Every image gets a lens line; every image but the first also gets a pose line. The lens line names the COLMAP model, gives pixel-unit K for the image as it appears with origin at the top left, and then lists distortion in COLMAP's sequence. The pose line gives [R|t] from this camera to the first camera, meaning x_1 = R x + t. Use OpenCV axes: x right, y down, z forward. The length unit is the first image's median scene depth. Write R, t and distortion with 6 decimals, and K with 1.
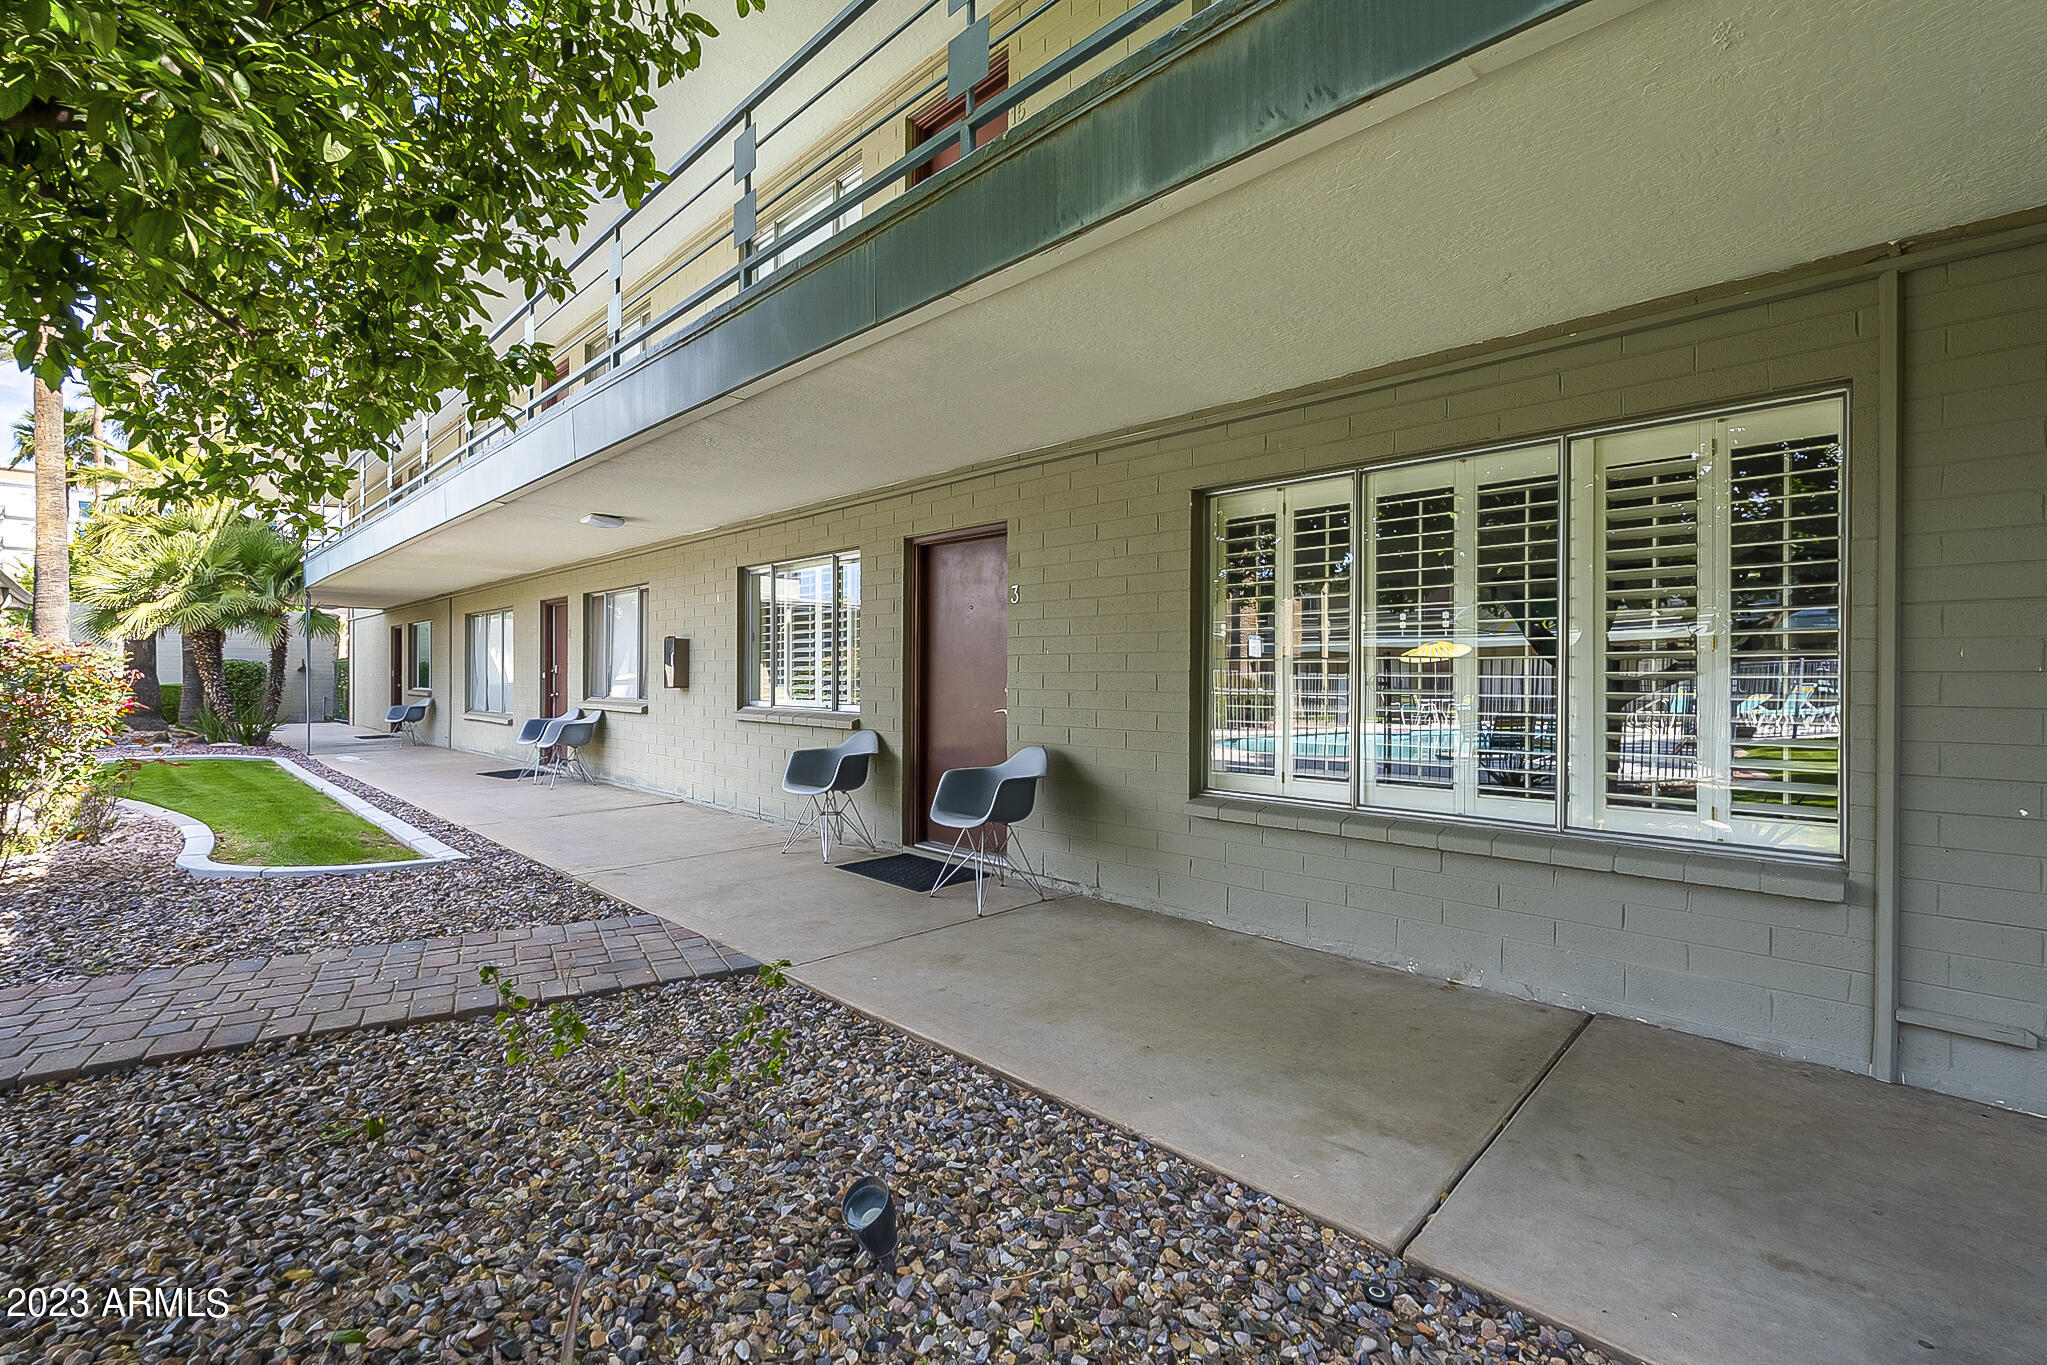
lens RADIAL K [[901.1, 0, 1023.5], [0, 901.1, 682.5], [0, 0, 1]] dist [0.000378, 0.000118]
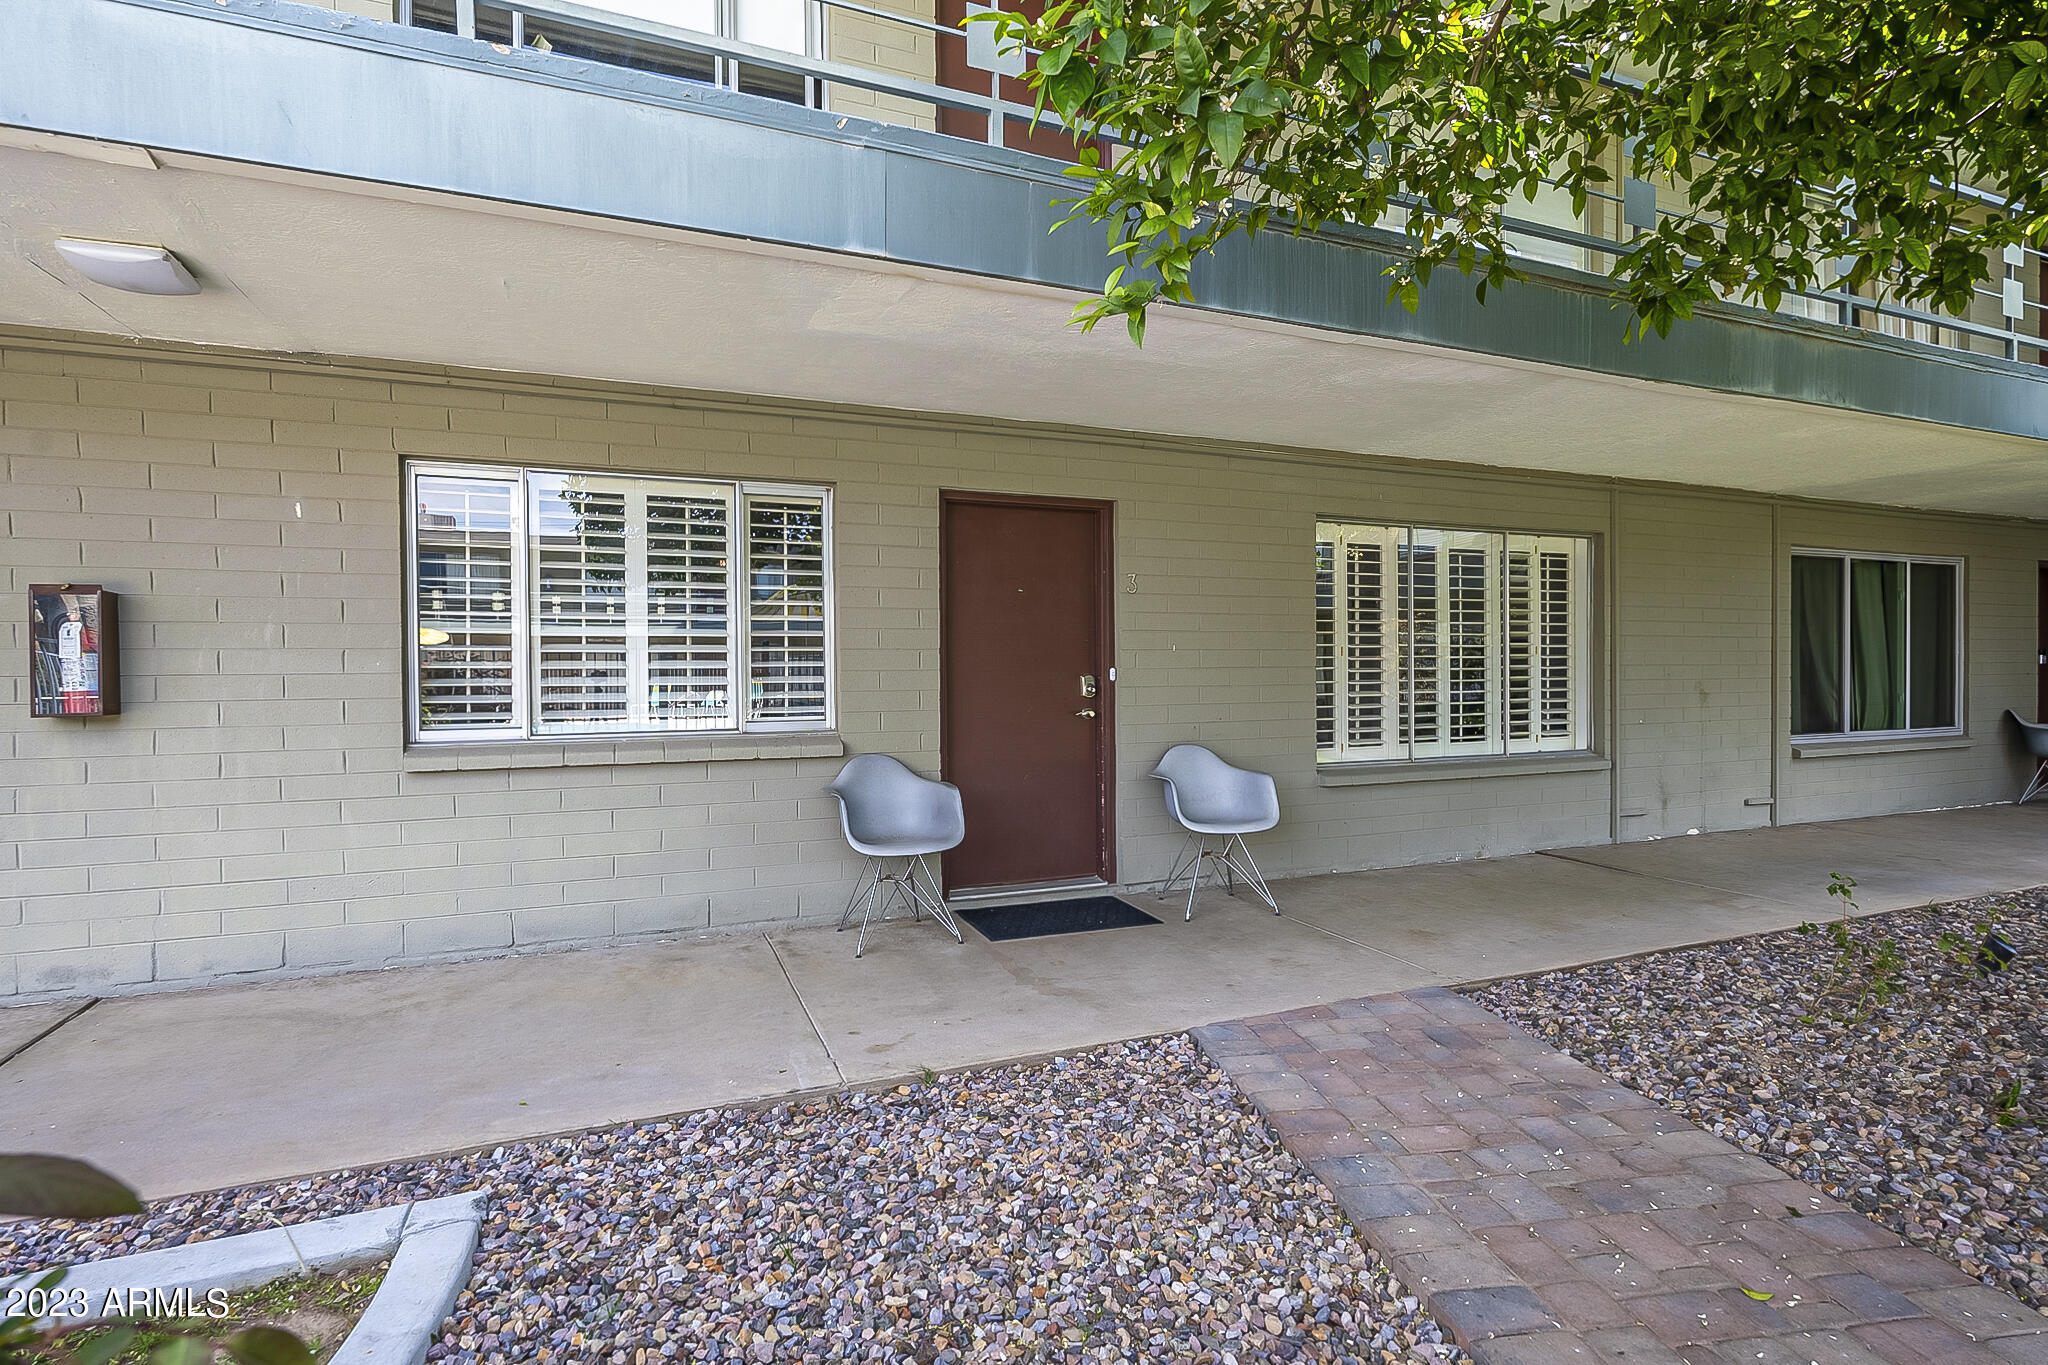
lens RADIAL K [[1002.8, 0, 1018.0], [0, 1002.8, 690.4], [0, 0, 1]] dist [-0.002738, -0.000019]
pose [[0.384511, -0.026629, 0.922736, -1.516931], [0.013853, 0.999638, 0.023076, -0.021932], [-0.923017, 0.003910, 0.384740, 1.091838]]
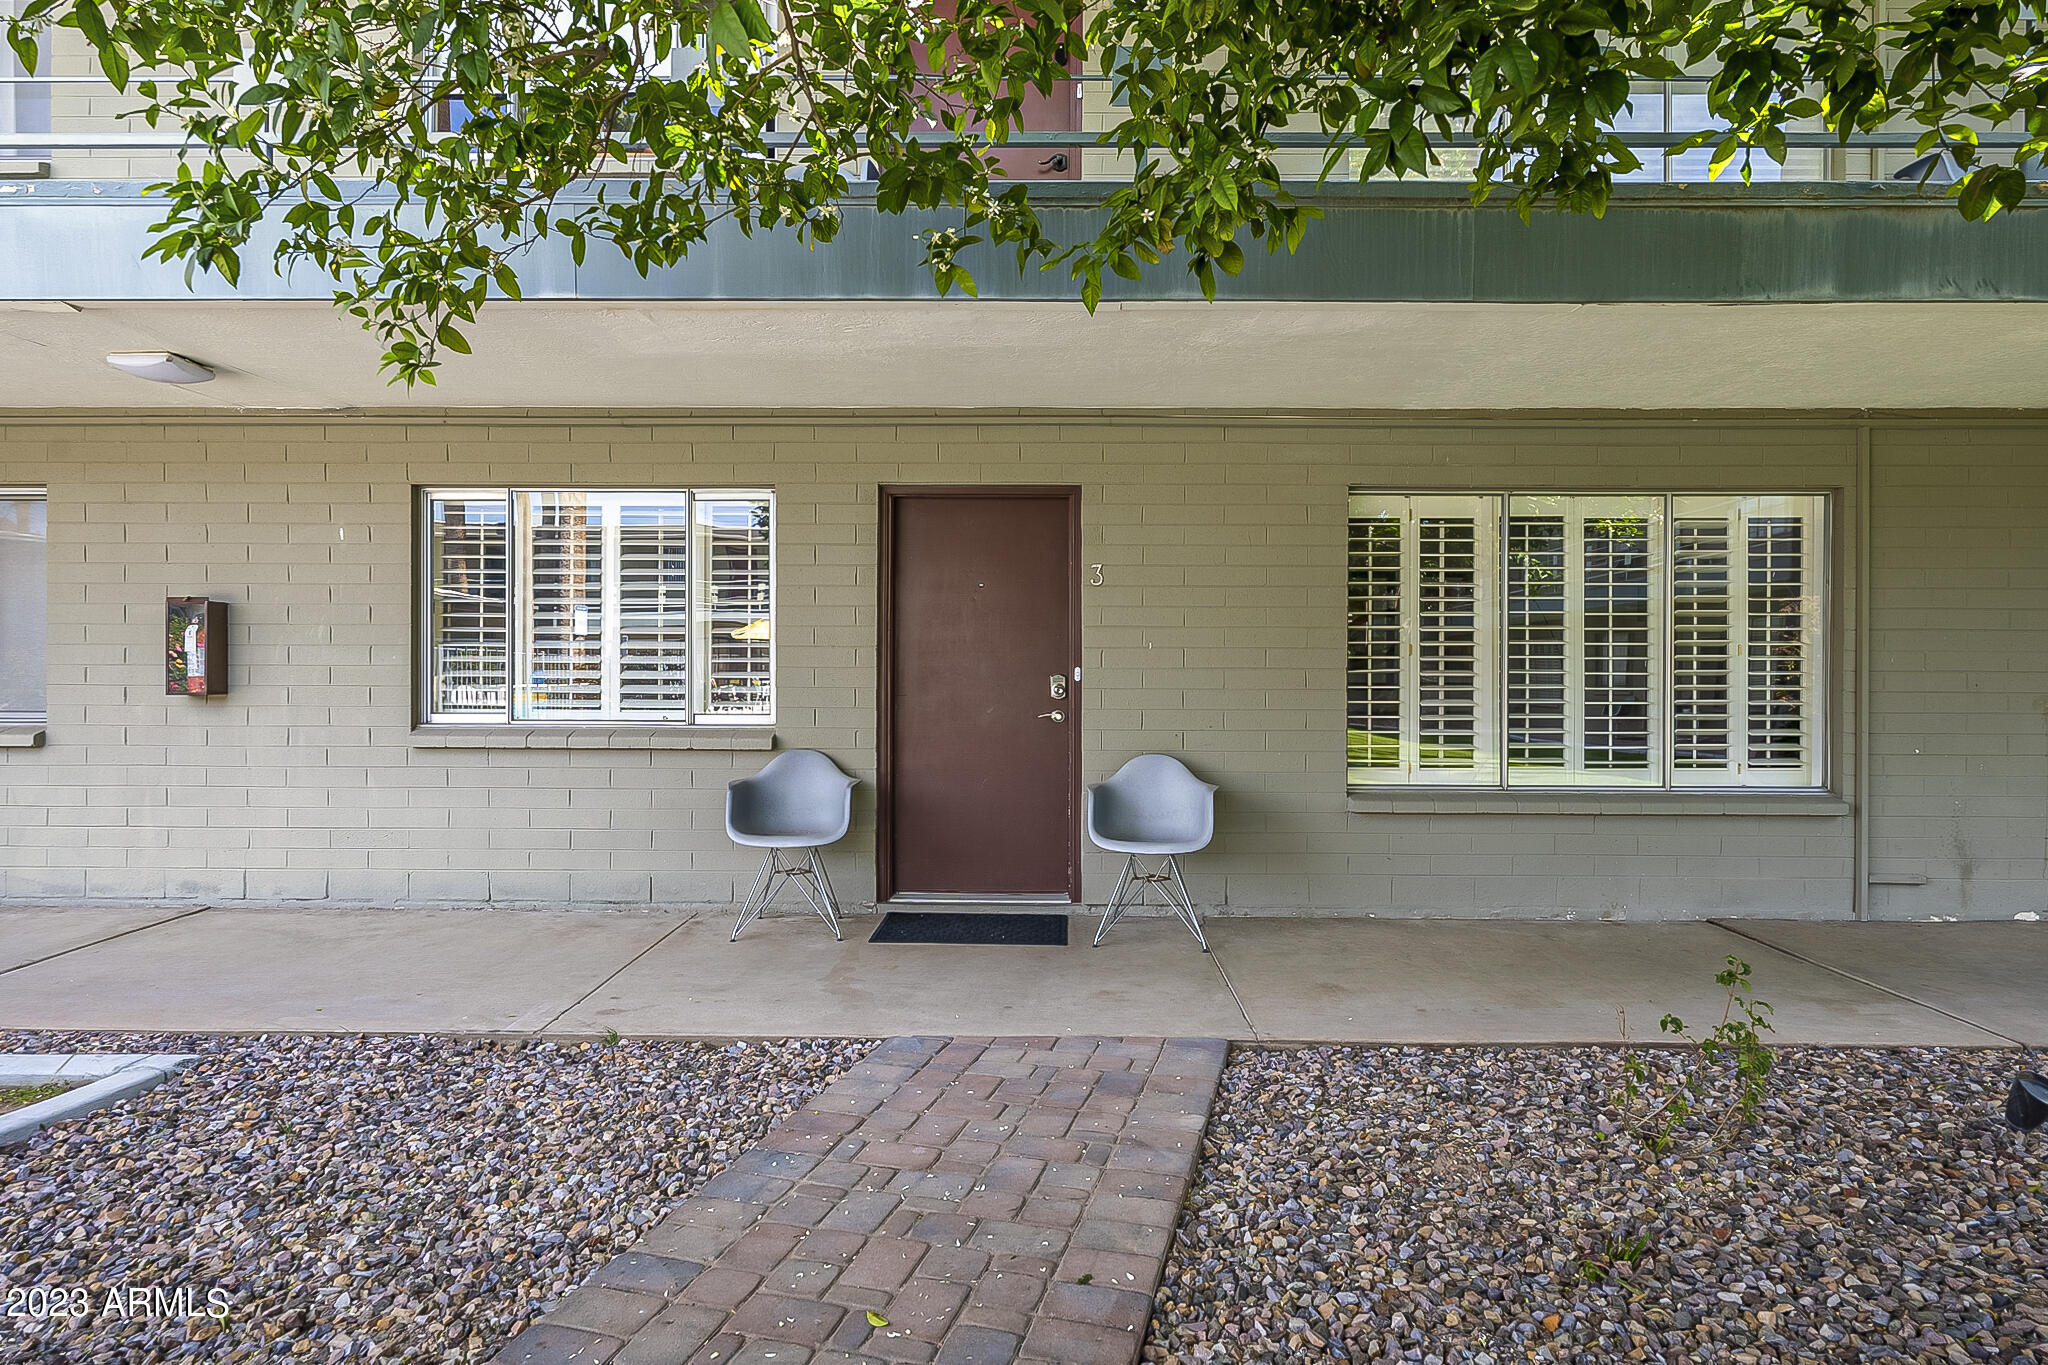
lens RADIAL K [[1156.0, 0, 1024.0], [0, 1156.0, 682.5], [0, 0, 1]] dist [0.001325, -0.000661]
pose [[0.717376, -0.011879, 0.696585, -1.226571], [0.003438, 0.999903, 0.013511, -0.019723], [-0.696678, -0.007297, 0.717347, 0.424568]]
